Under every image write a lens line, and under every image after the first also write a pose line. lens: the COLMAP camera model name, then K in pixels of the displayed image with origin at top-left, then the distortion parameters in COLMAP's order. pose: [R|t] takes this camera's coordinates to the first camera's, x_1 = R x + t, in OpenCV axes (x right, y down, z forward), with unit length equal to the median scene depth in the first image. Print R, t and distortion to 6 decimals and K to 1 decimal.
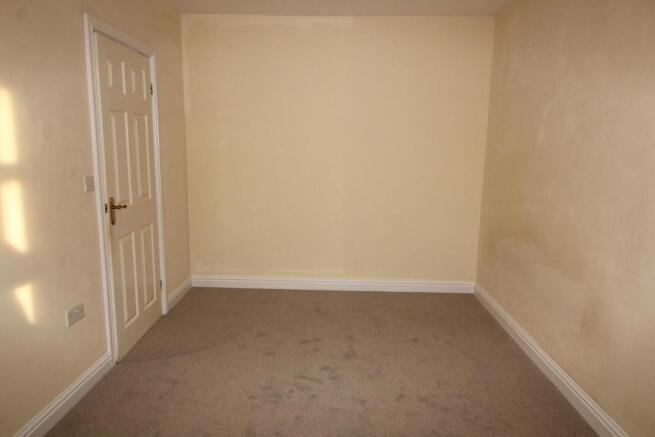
lens RADIAL K [[434.8, 0, 325.9], [0, 434.8, 214.7], [0, 0, 1]] dist [0.003144, -0.004247]
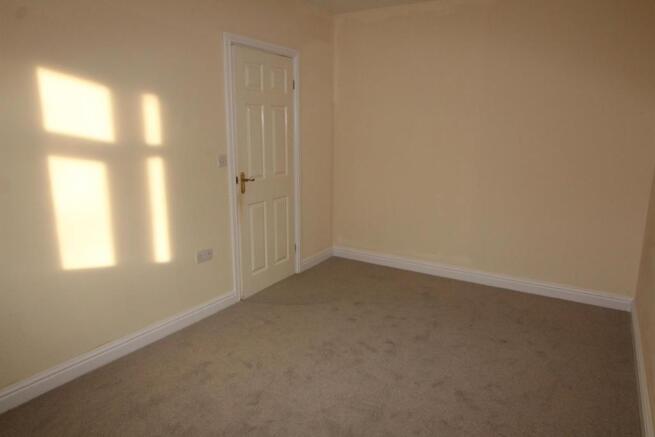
lens RADIAL K [[434.8, 0, 325.9], [0, 434.8, 214.7], [0, 0, 1]] dist [0.003144, -0.004247]
pose [[0.857113, 0.092891, -0.506685, 0.339206], [-0.076289, 0.995650, 0.053482, -0.001856], [0.509449, -0.007186, 0.860471, 0.009602]]
